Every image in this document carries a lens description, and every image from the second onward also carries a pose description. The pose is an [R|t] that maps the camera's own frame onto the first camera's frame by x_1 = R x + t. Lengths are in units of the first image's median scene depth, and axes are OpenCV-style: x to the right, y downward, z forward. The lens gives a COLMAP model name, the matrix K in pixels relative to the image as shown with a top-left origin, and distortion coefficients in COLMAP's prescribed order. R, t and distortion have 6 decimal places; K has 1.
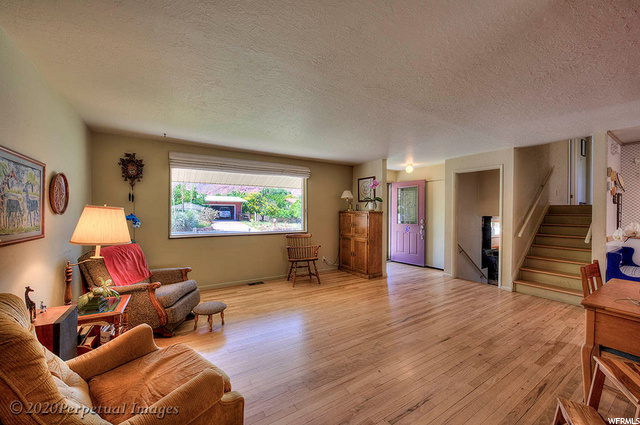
lens RADIAL K [[253.0, 0, 318.8], [0, 253.0, 212.0], [0, 0, 1]] dist [-0.001837, -0.000245]
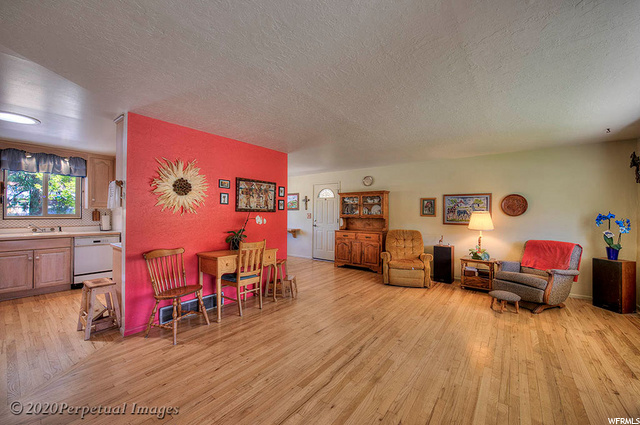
lens RADIAL K [[253.0, 0, 318.8], [0, 253.0, 212.0], [0, 0, 1]] dist [-0.001837, -0.000245]
pose [[-0.941837, -0.012464, -0.335839, 0.553824], [-0.012959, 0.999916, -0.000767, -0.000672], [0.335820, 0.003630, -0.941919, 1.272040]]
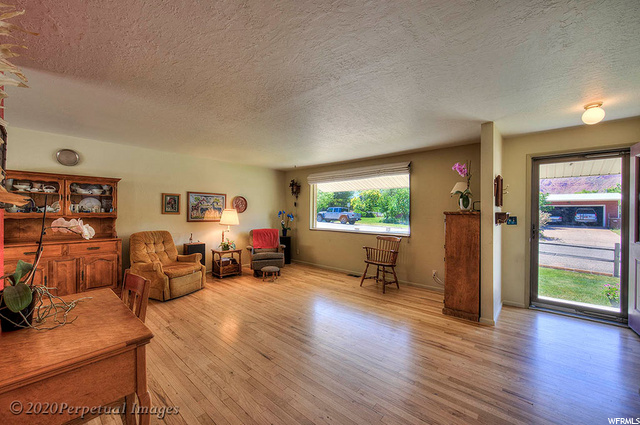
lens RADIAL K [[253.0, 0, 318.8], [0, 253.0, 212.0], [0, 0, 1]] dist [-0.001837, -0.000245]
pose [[0.269946, -0.002310, -0.962873, 0.887952], [-0.008394, 0.999953, -0.004752, 0.003582], [0.962839, 0.009365, 0.269914, 0.593490]]
